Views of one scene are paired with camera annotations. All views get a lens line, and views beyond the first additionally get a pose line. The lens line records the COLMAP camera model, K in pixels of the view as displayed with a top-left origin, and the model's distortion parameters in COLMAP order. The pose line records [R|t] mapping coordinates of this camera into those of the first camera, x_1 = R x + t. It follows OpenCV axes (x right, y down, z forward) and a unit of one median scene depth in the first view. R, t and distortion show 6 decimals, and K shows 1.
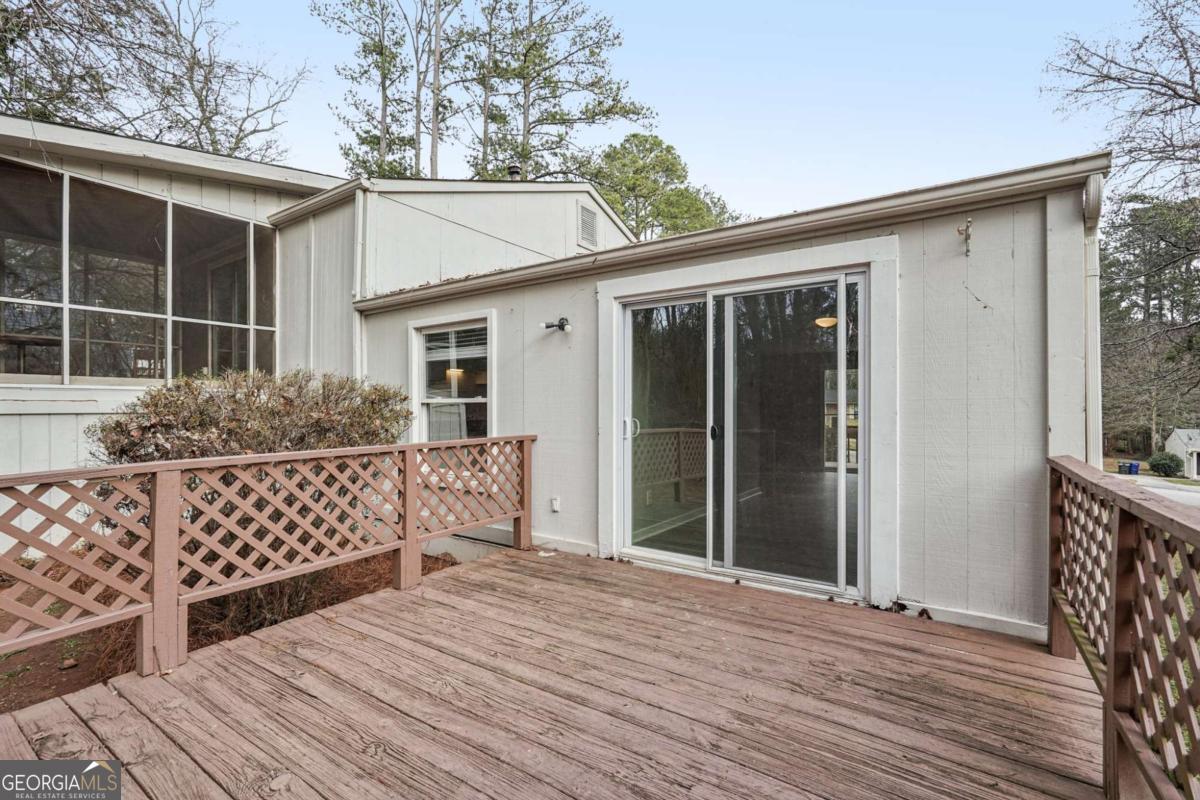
lens RADIAL K [[535.5, 0, 600.0], [0, 535.5, 400.0], [0, 0, 1]] dist [-0.000315, 0.001320]
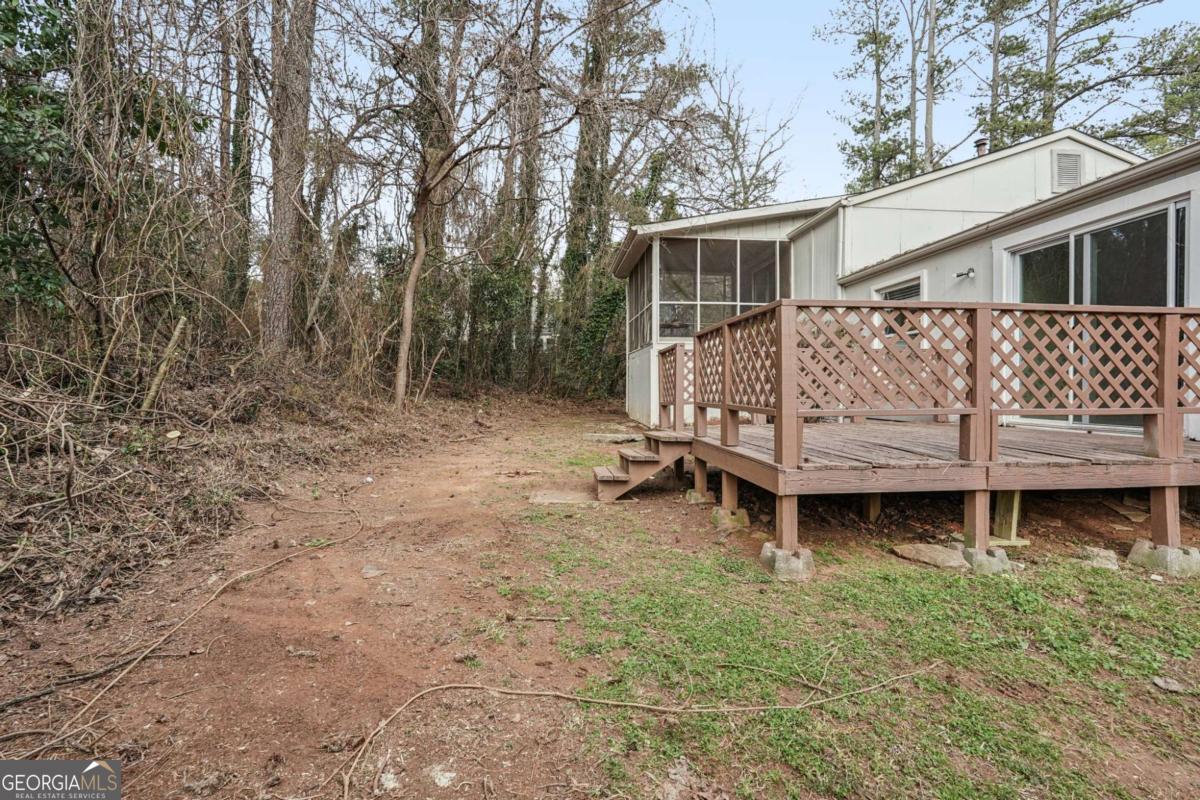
lens RADIAL K [[537.1, 0, 600.0], [0, 537.1, 394.6], [0, 0, 1]] dist [-0.016957, 0.010655]
pose [[0.641298, 0.010097, -0.767225, 0.061512], [0.008566, 0.999757, 0.020317, 0.023788], [0.767244, -0.019602, 0.641056, -0.111910]]
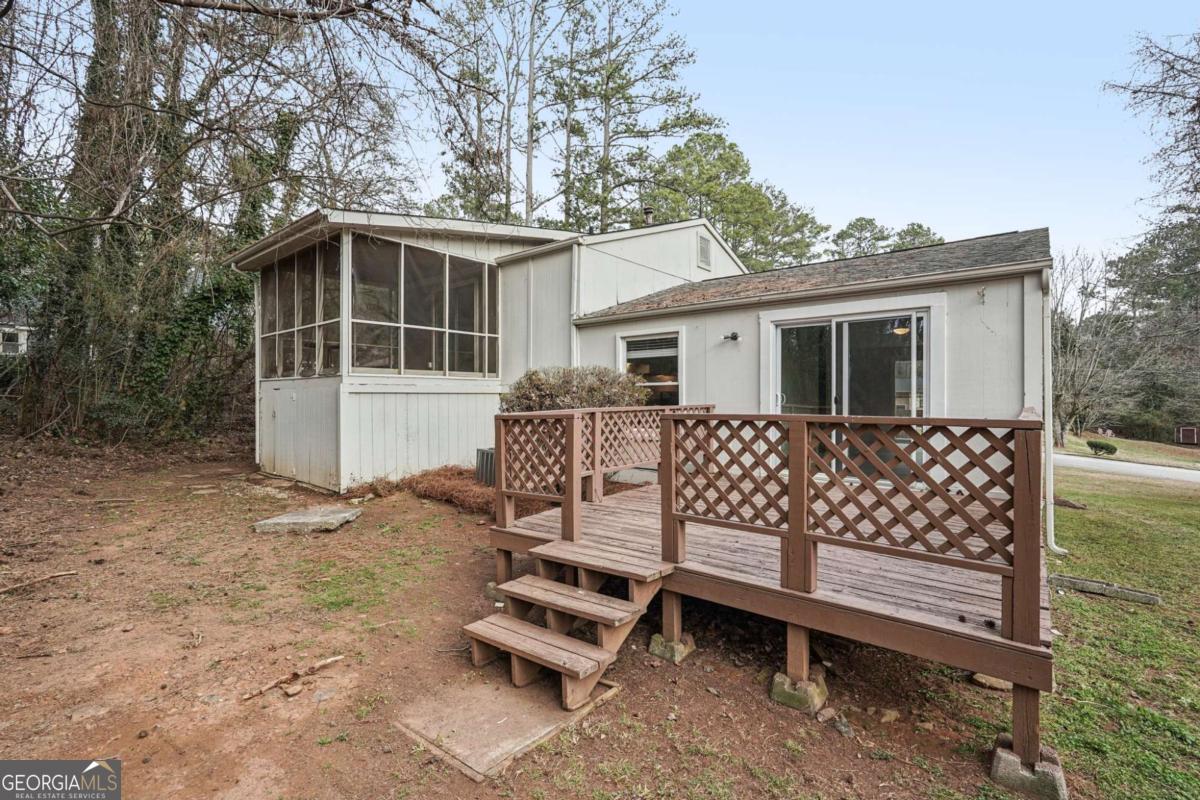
lens RADIAL K [[537.1, 0, 600.0], [0, 537.1, 394.6], [0, 0, 1]] dist [-0.016957, 0.010655]
pose [[0.995454, 0.001310, -0.095232, -0.047649], [-0.000672, 0.999977, 0.006730, 0.003831], [0.095238, -0.006636, 0.995432, -0.099328]]
